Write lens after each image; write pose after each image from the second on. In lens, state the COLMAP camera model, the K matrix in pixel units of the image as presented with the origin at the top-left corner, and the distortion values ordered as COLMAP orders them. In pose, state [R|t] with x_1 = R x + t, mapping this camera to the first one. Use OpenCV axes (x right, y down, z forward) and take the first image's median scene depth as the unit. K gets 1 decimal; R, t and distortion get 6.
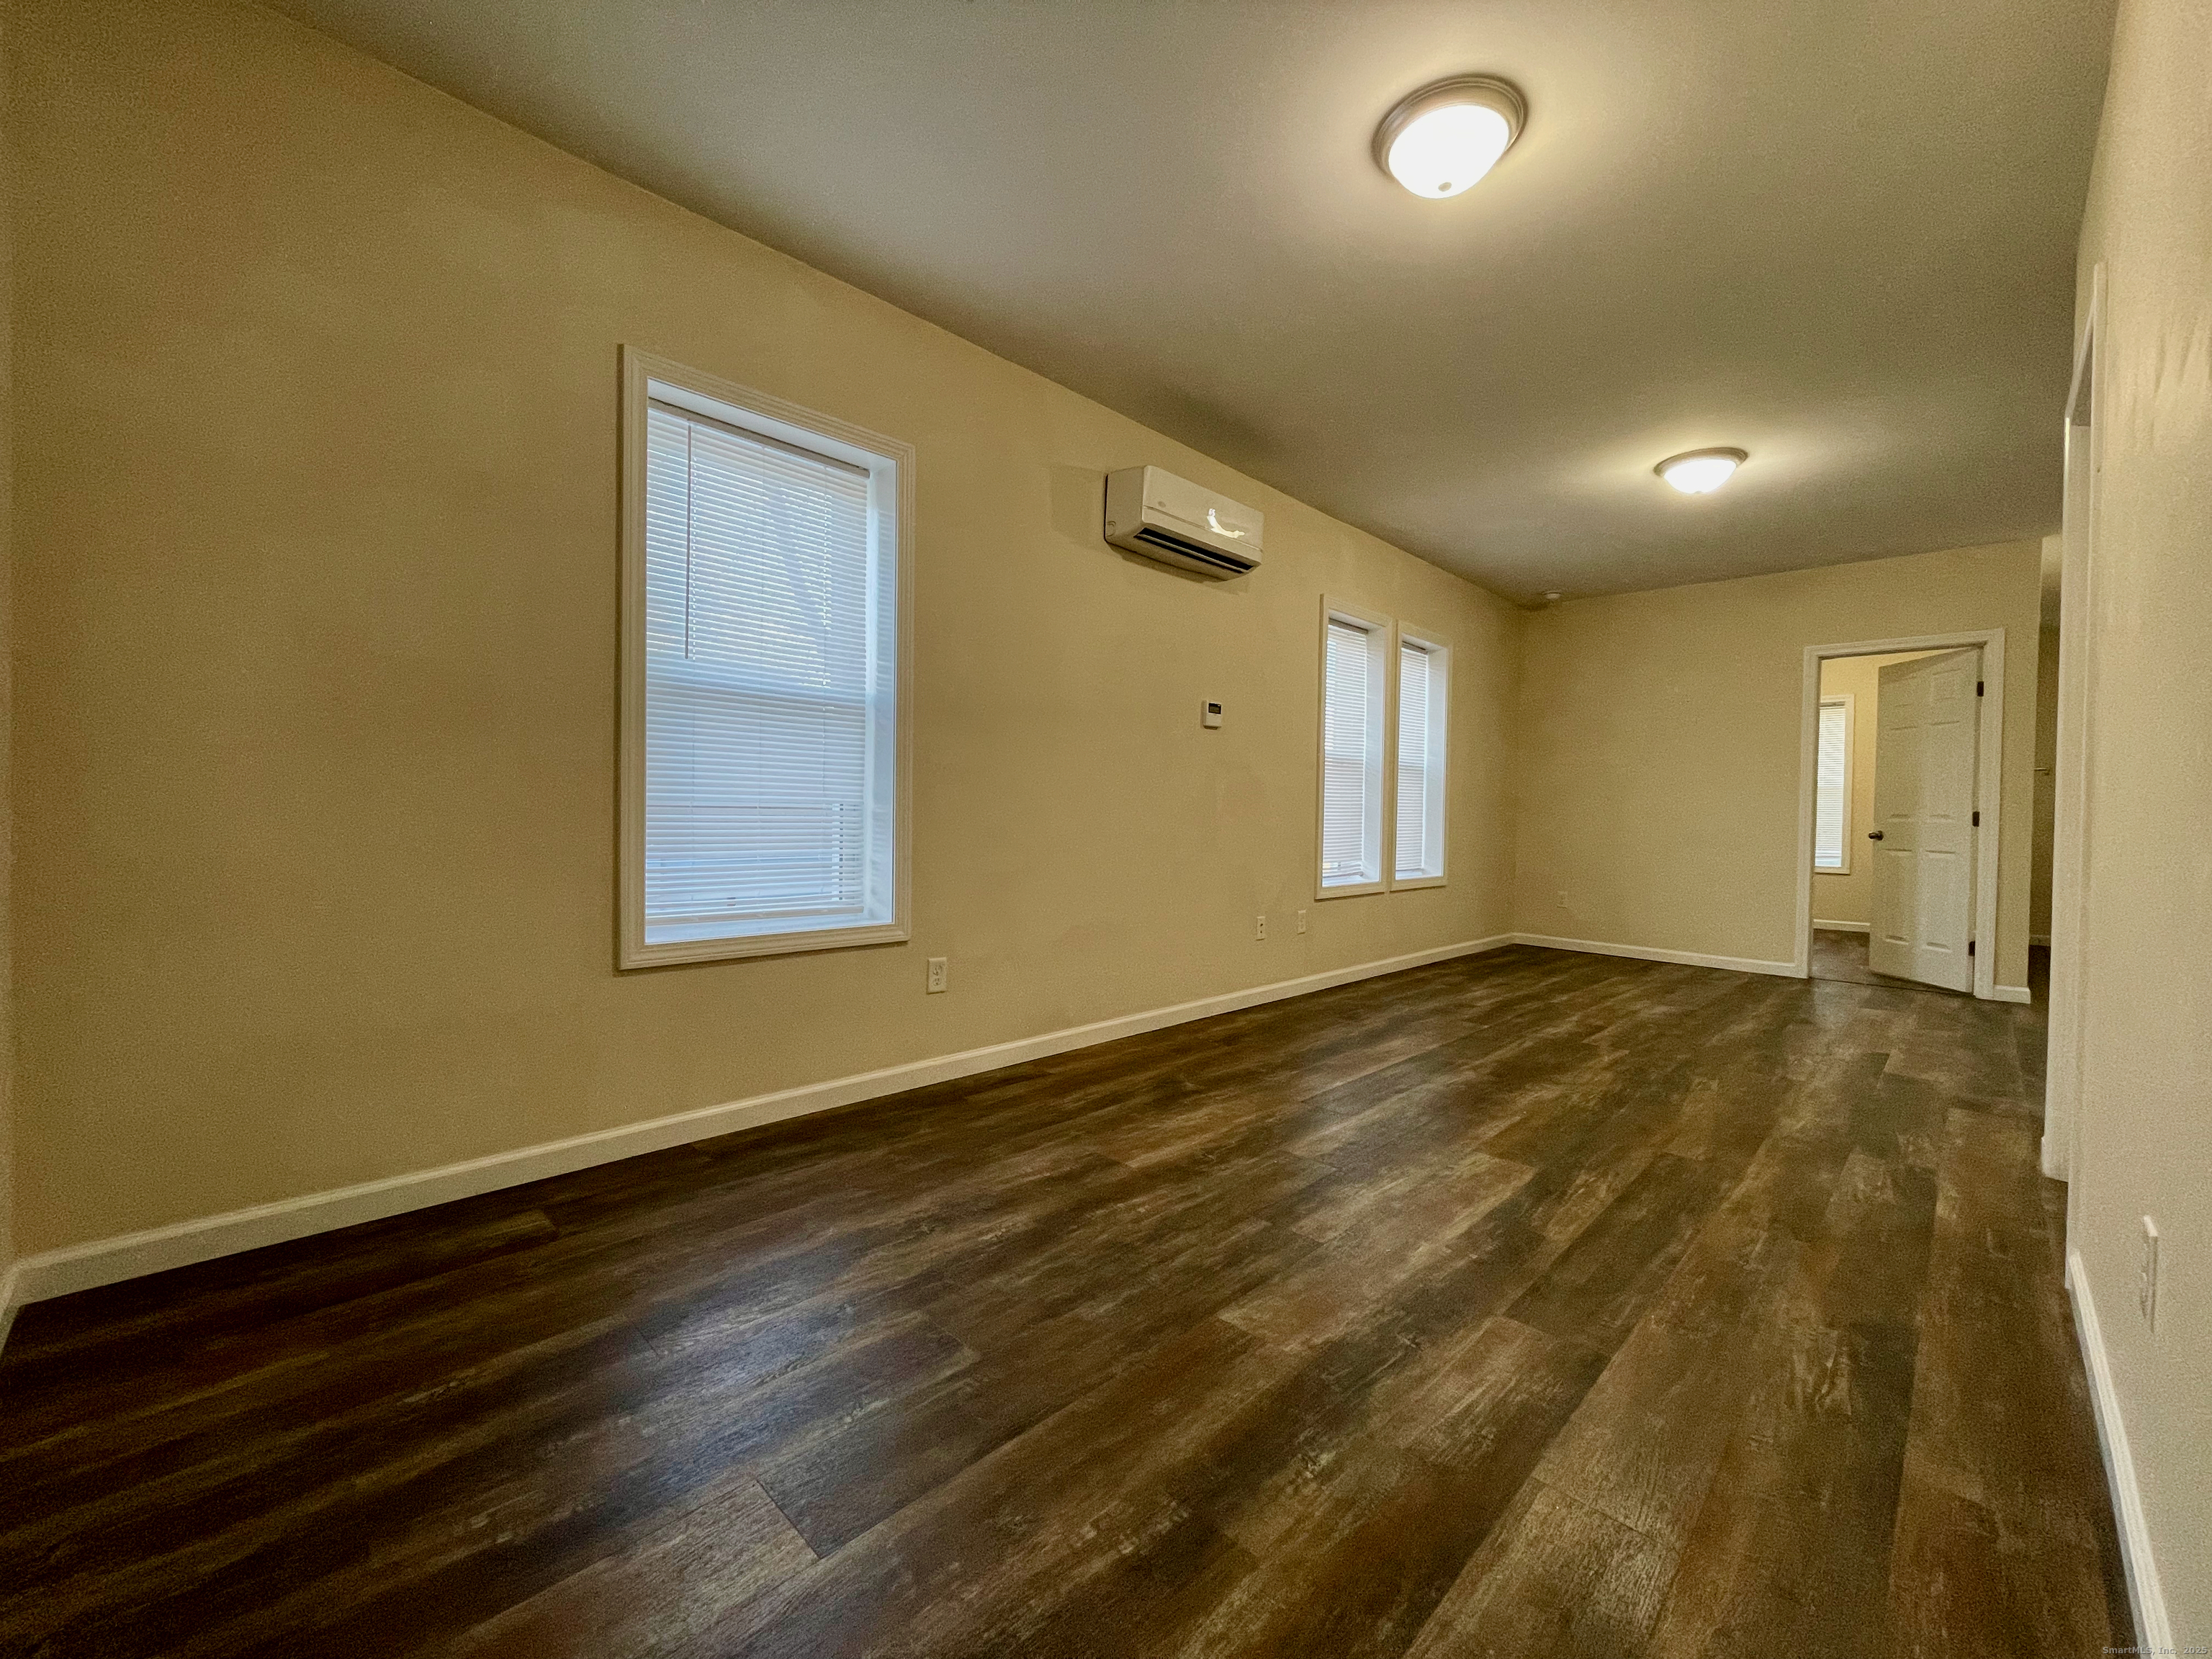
lens RADIAL K [[892.4, 0, 1107.9], [0, 892.4, 829.5], [0, 0, 1]] dist [-0.001691, 0.000039]
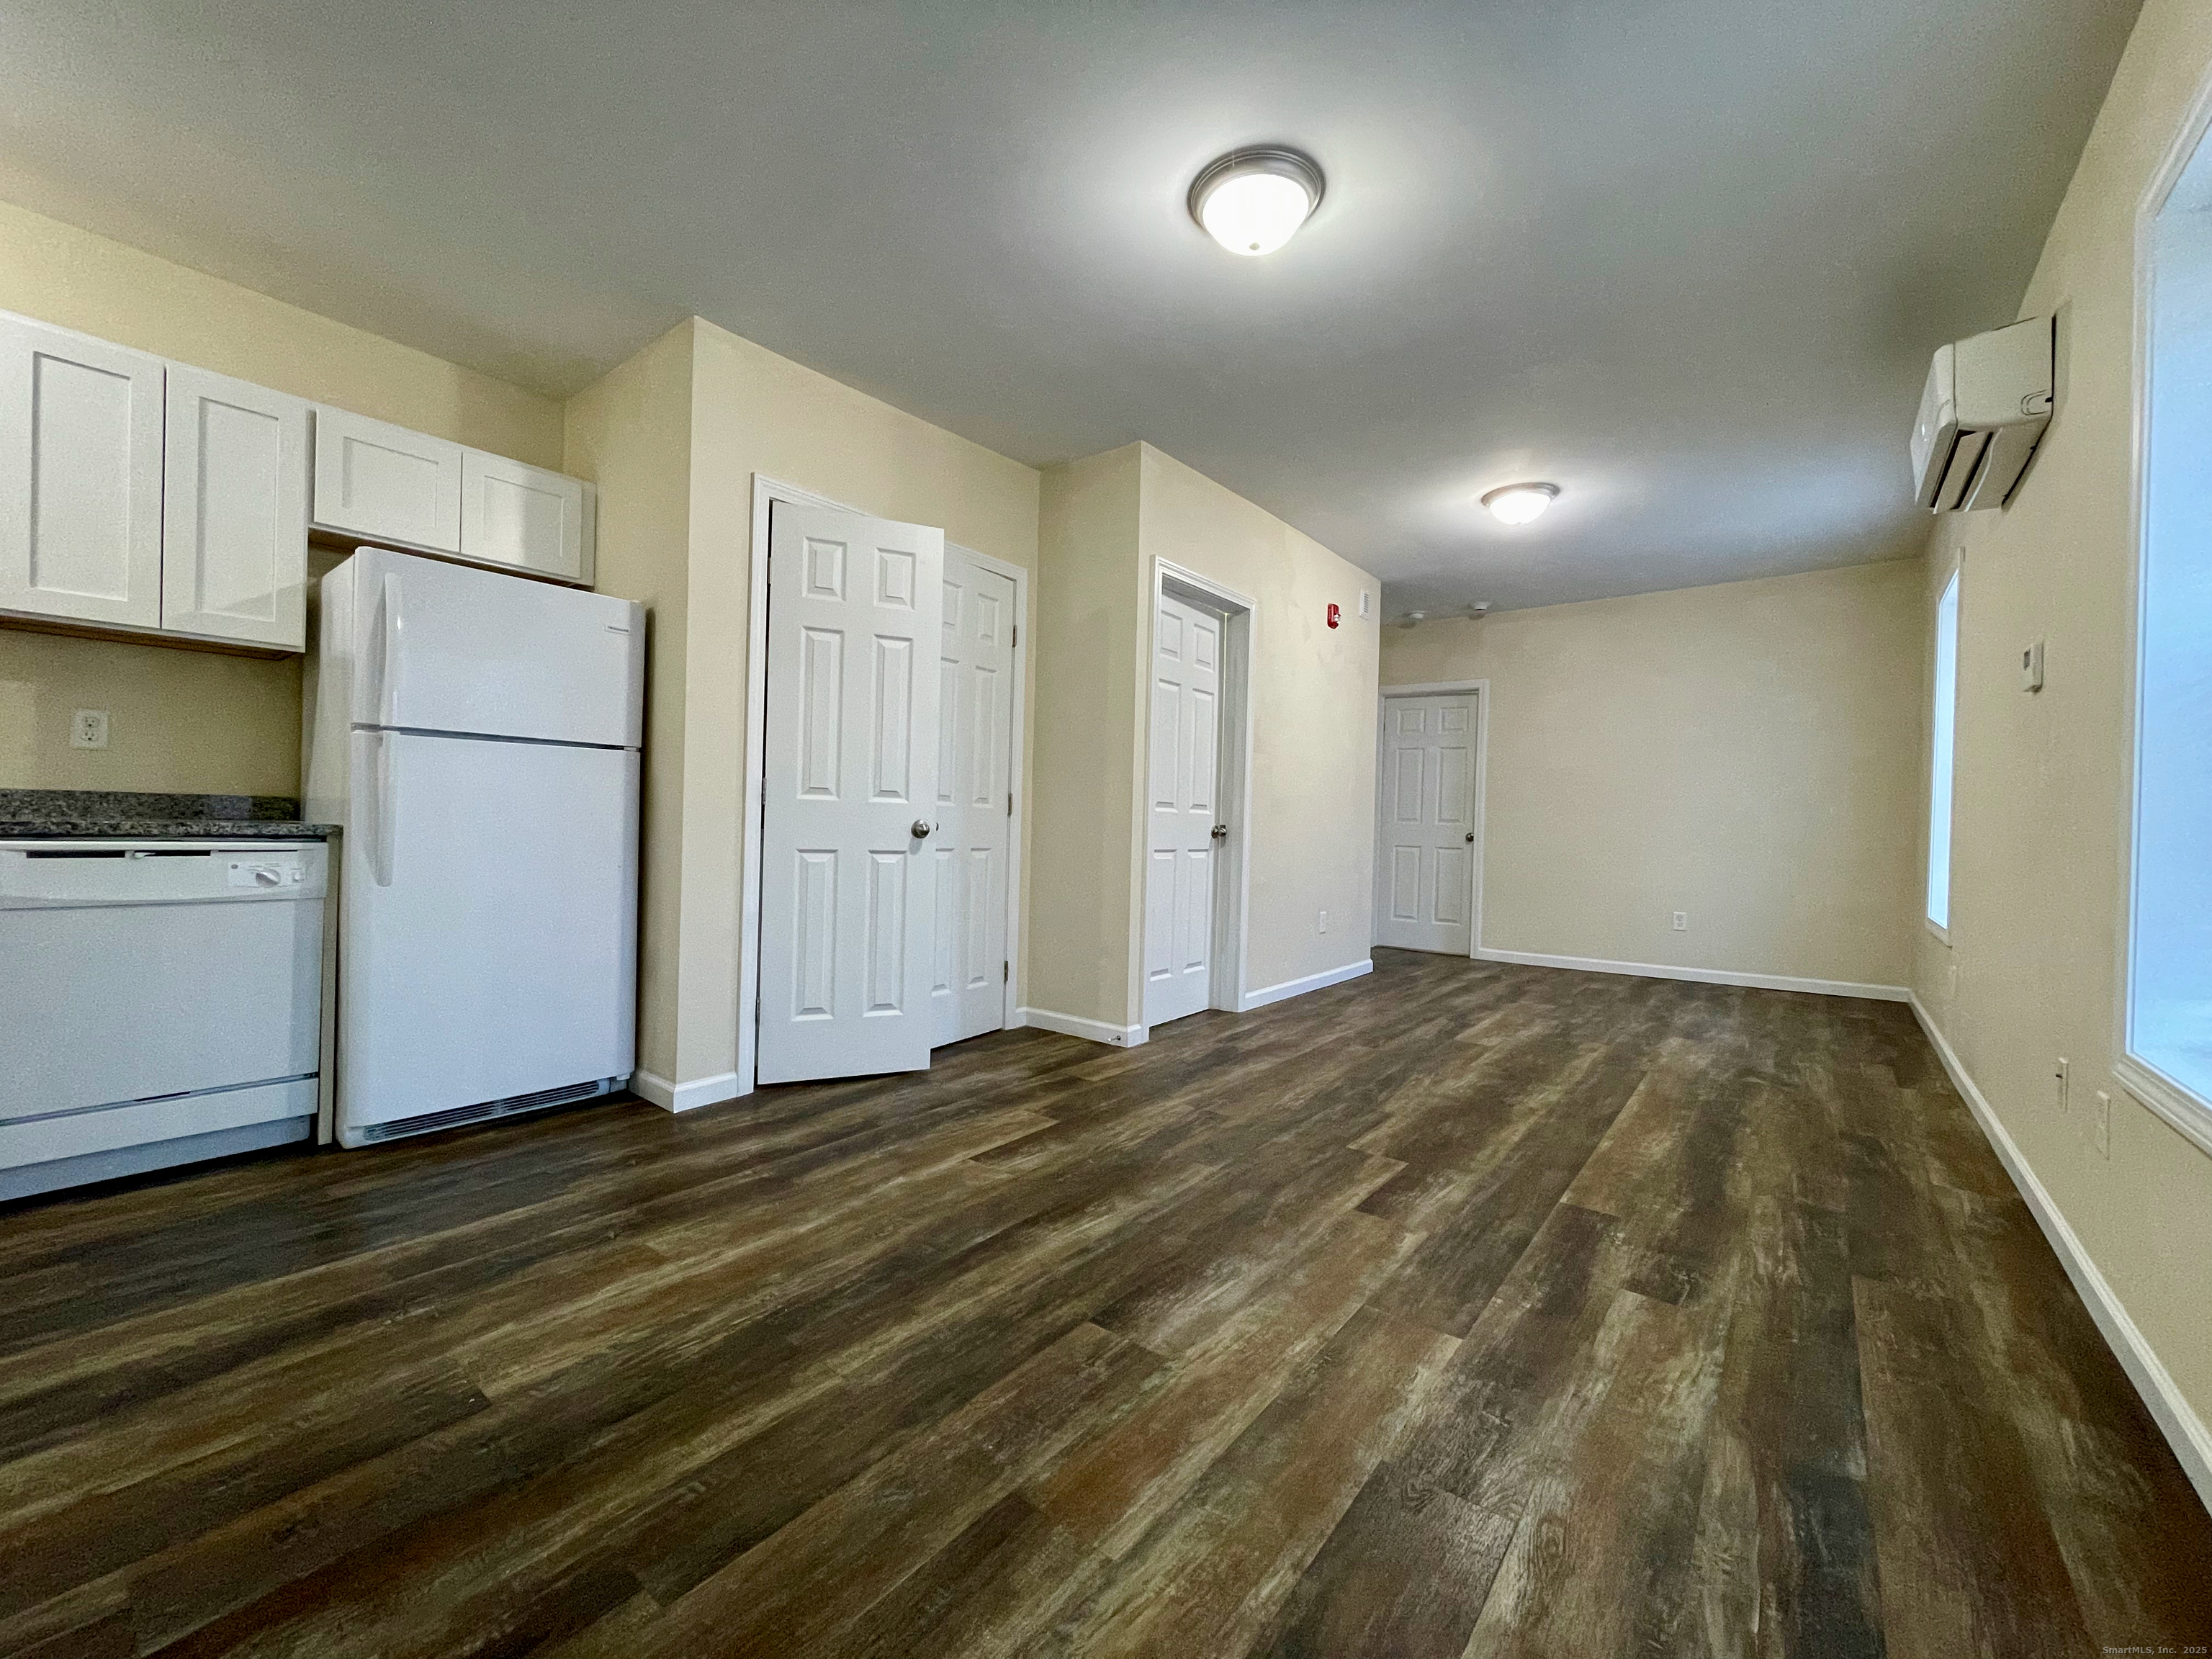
lens RADIAL K [[892.4, 0, 1107.9], [0, 892.4, 829.5], [0, 0, 1]] dist [-0.001691, 0.000039]
pose [[-0.992330, -0.037378, -0.117833, 1.488616], [-0.040564, 0.998870, 0.024759, -0.025654], [0.116775, 0.029348, -0.992725, 2.872245]]
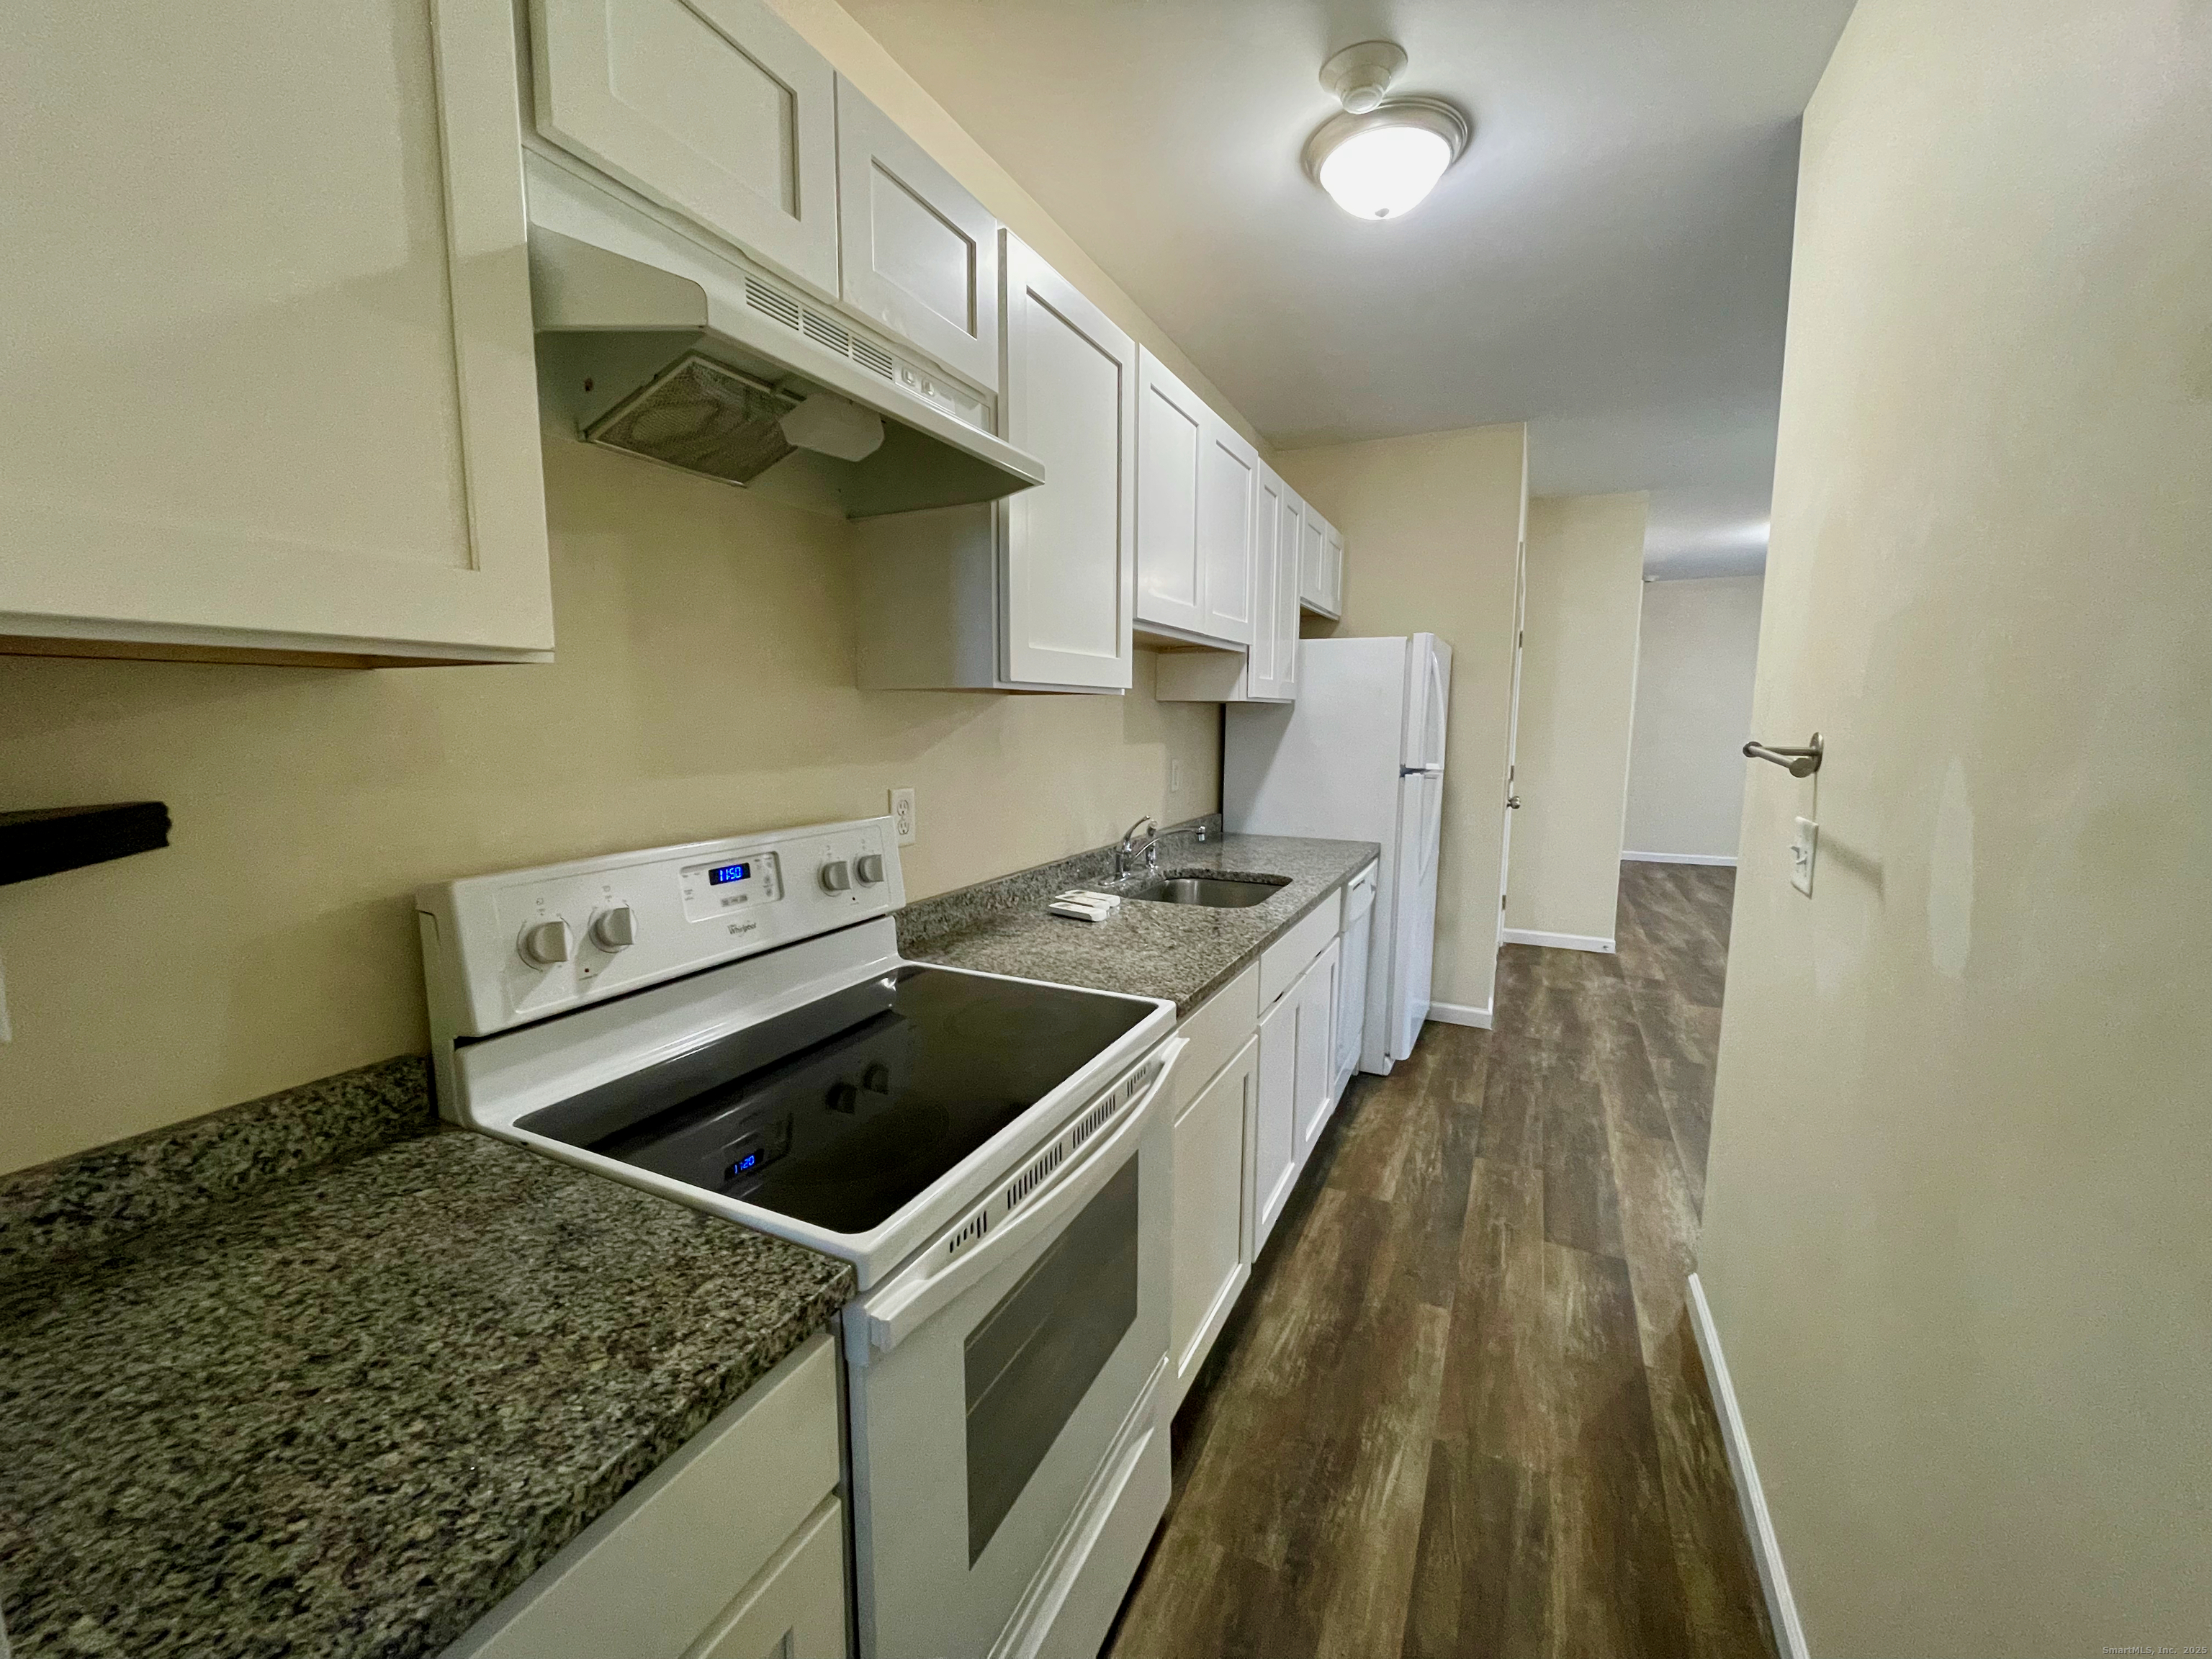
lens RADIAL K [[877.1, 0, 1117.9], [0, 877.1, 828.8], [0, 0, 1]] dist [-0.000678, -0.000230]
pose [[-0.942806, 0.025356, -0.332377, 3.228283], [-0.021970, 0.990208, 0.137858, -0.180578], [0.332618, 0.137275, -0.933017, 2.860729]]
